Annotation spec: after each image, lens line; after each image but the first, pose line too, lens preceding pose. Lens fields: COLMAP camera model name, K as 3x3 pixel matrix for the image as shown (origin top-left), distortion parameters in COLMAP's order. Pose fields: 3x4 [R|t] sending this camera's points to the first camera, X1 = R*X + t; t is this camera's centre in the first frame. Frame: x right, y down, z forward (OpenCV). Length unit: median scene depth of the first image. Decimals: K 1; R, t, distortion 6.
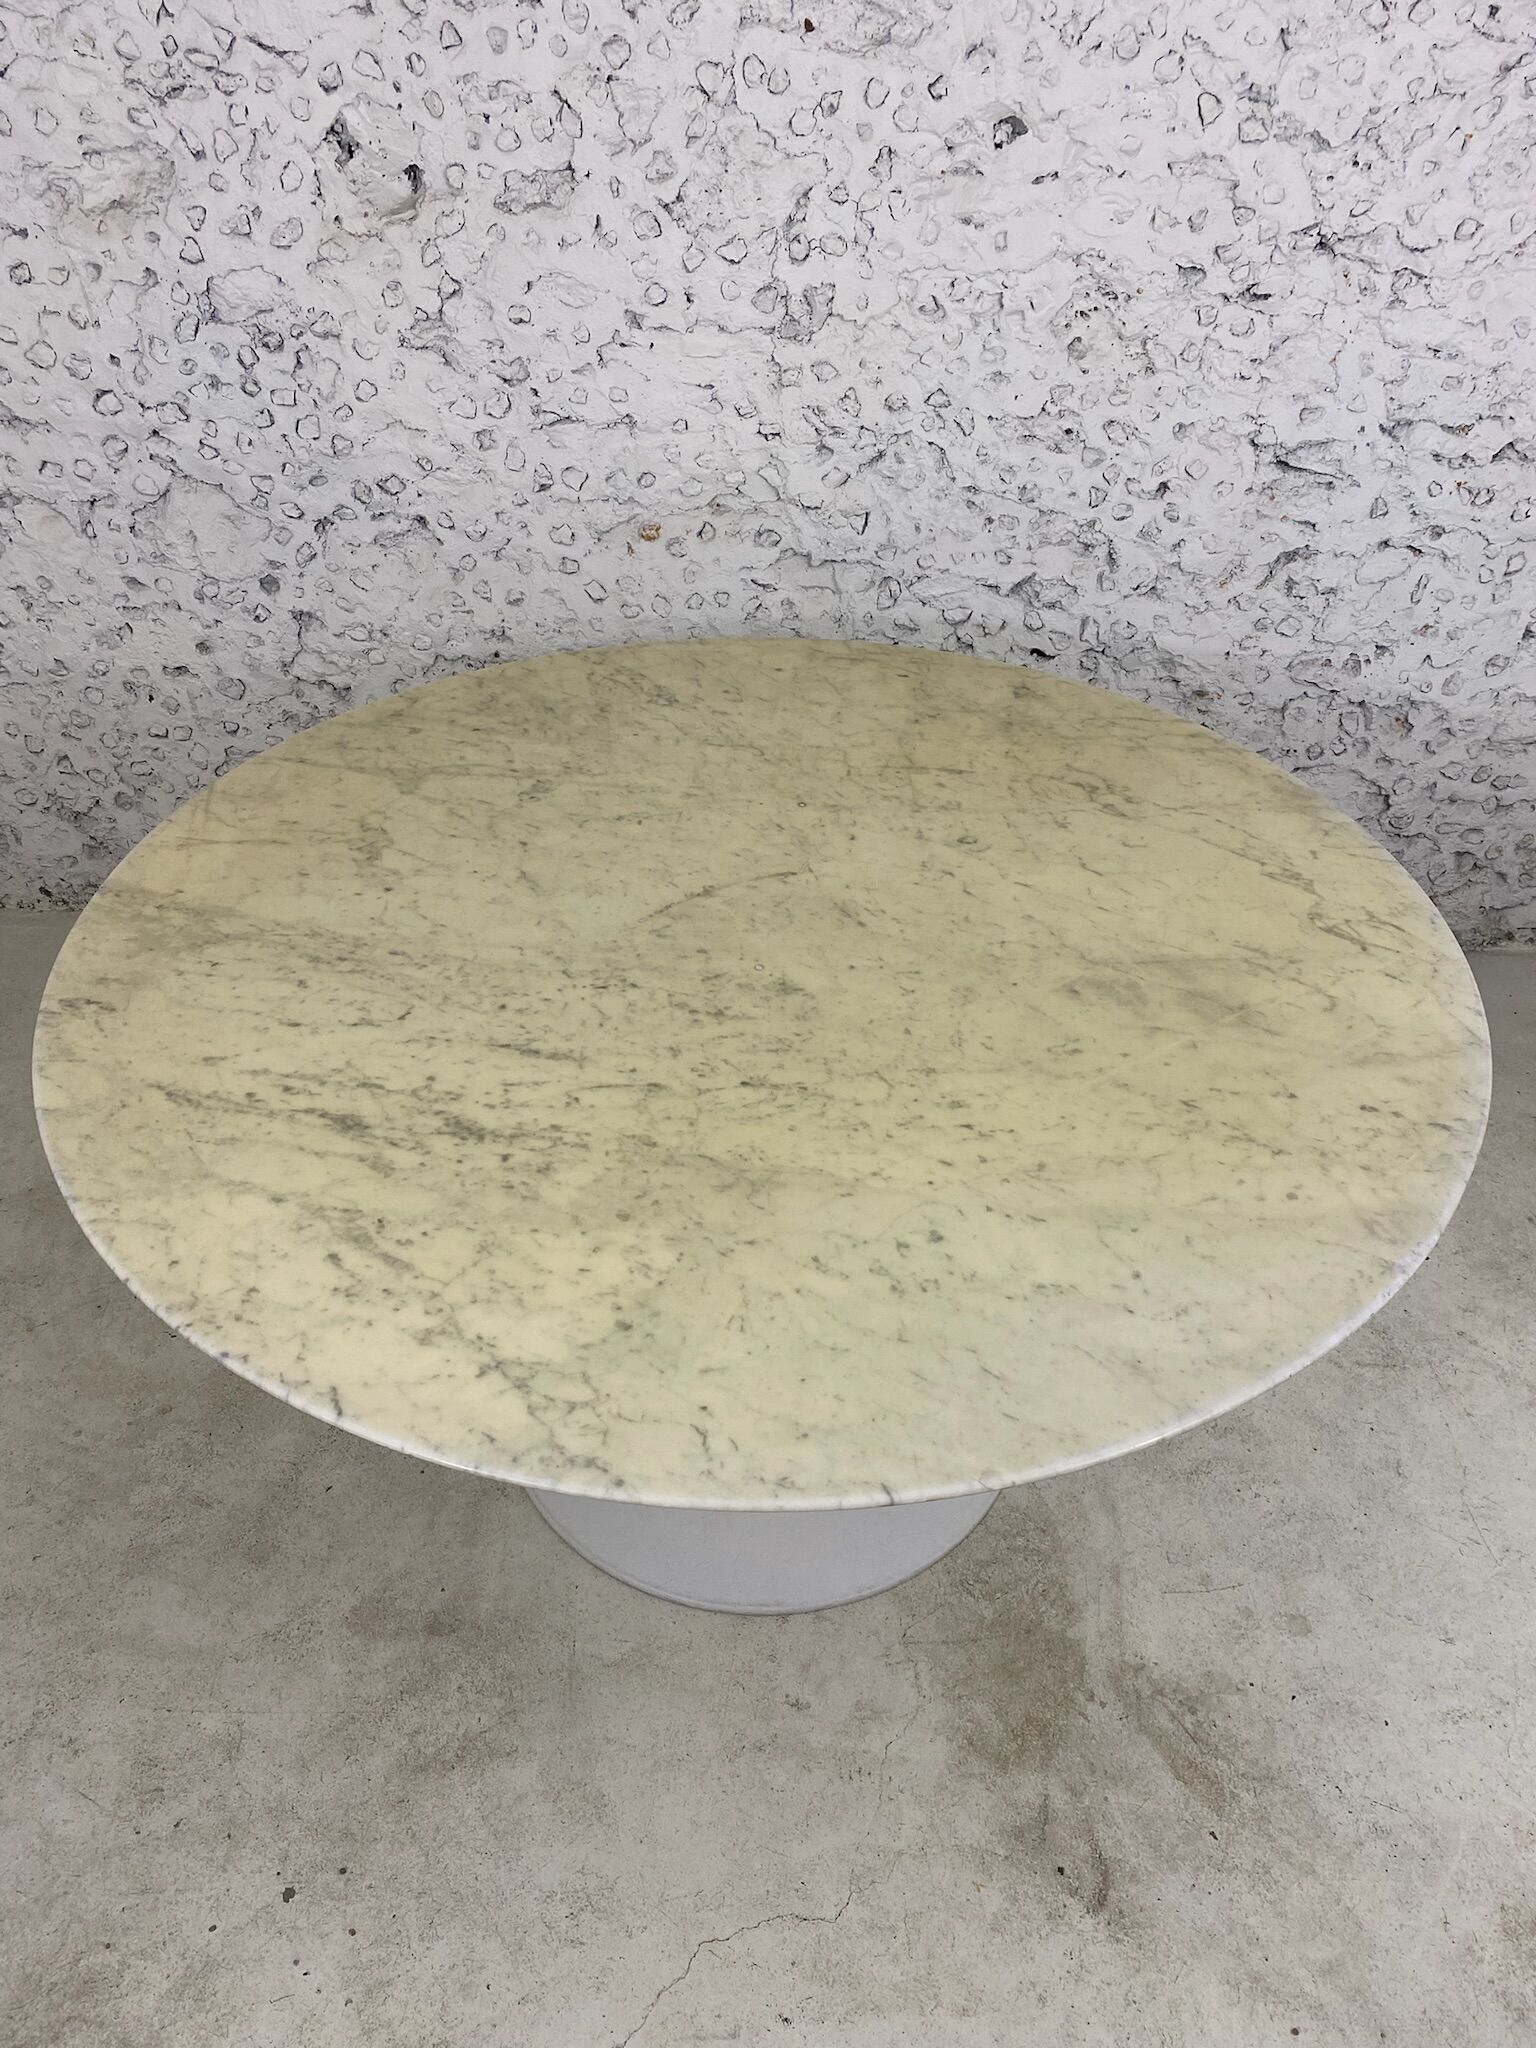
lens RADIAL K [[1563.4, 0, 768.5], [0, 1563.4, 1010.0], [0, 0, 1]] dist [0.047472, -0.053393]
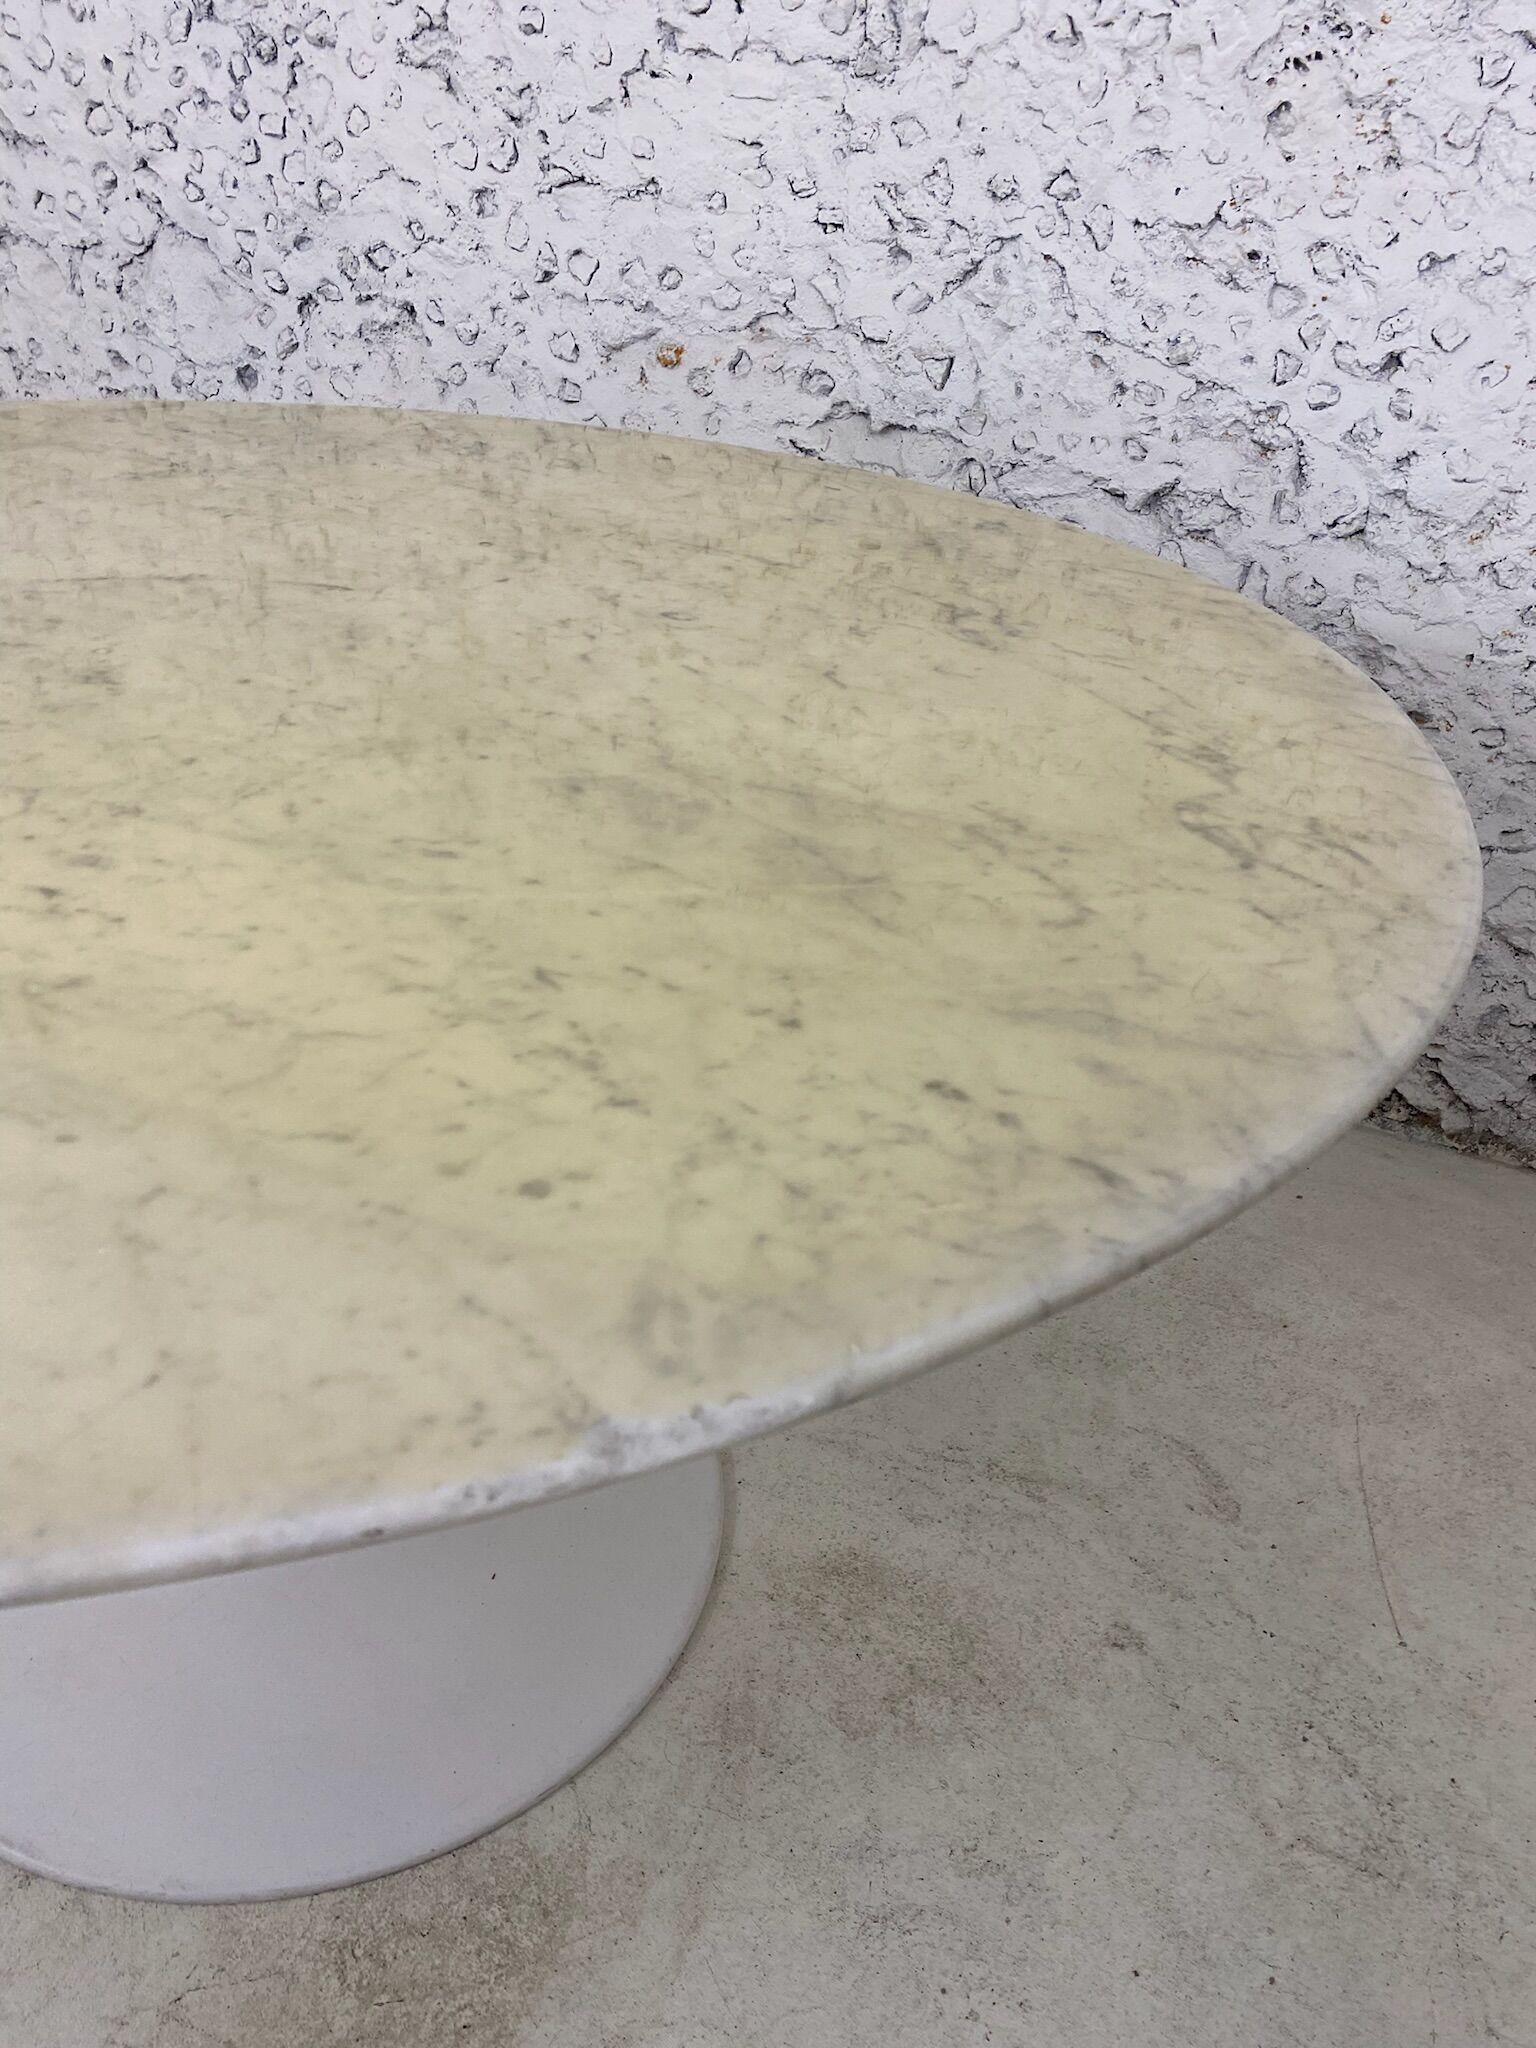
lens RADIAL K [[1563.4, 0, 739.1], [0, 1563.4, 1006.2], [0, 0, 1]] dist [0.047472, -0.053393]
pose [[0.924218, 0.236270, -0.299997, 0.257811], [-0.275421, 0.956608, -0.095107, 0.054163], [0.264509, 0.170525, 0.949187, 0.360039]]
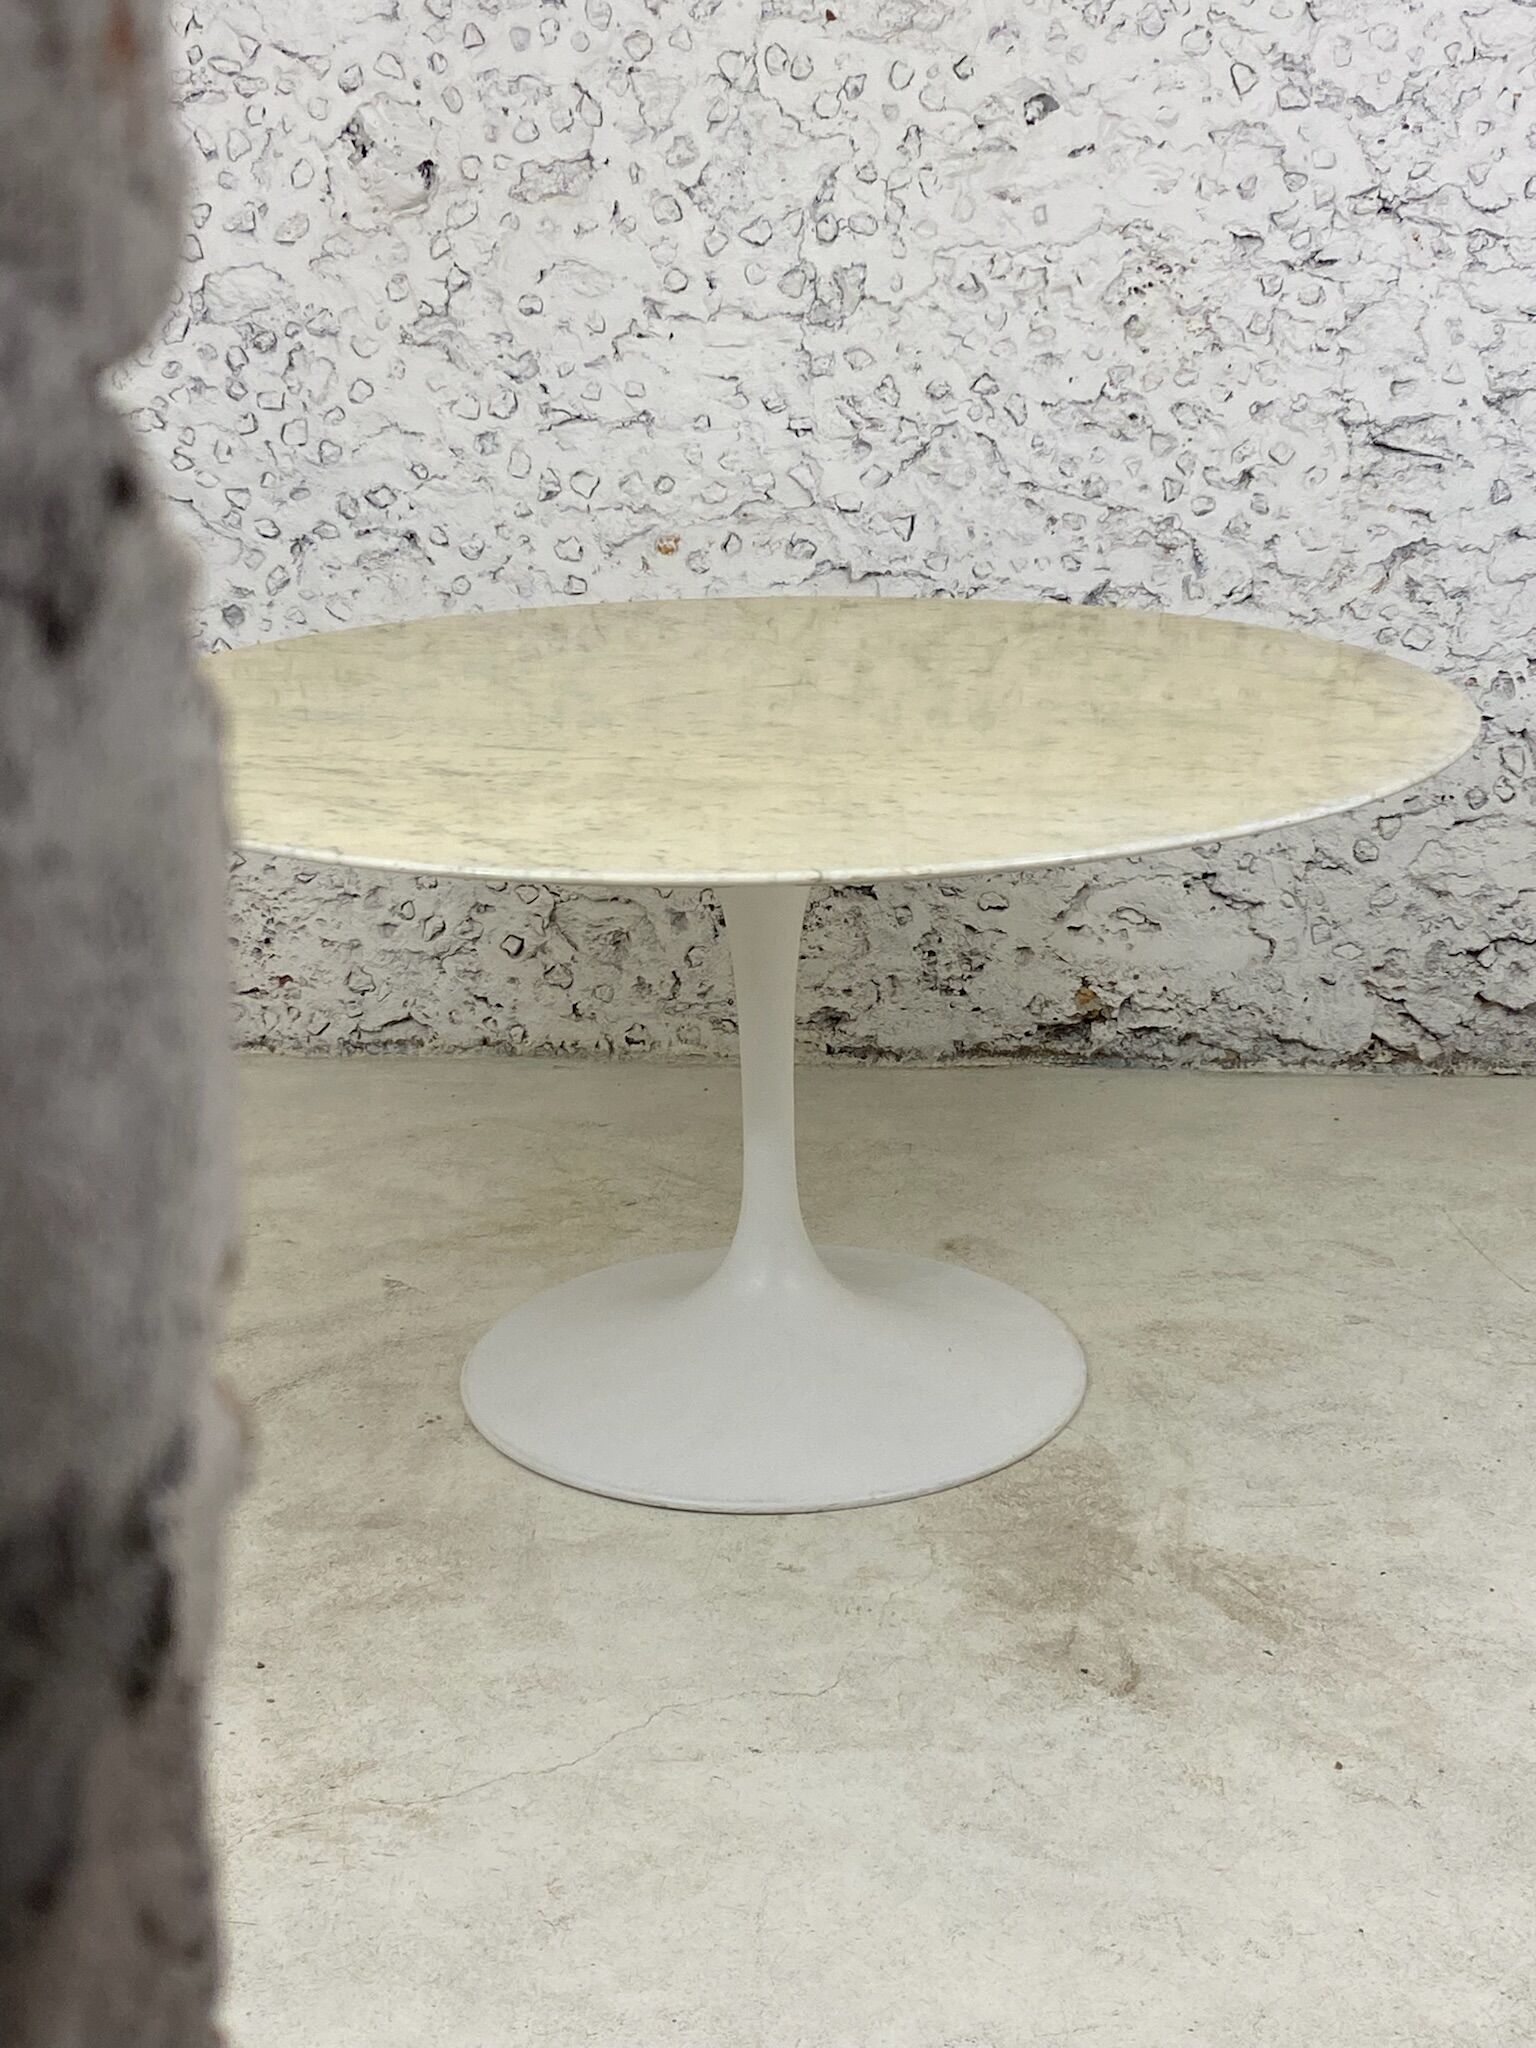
lens RADIAL K [[2810.8, 0, 770.7], [0, 2810.8, 981.1], [0, 0, 1]] dist [0.133805, 0.000000]
pose [[0.998405, -0.009374, -0.055666, 0.069505], [-0.011088, 0.934337, -0.356219, 0.498806], [0.055350, 0.356268, 0.932743, -0.394364]]
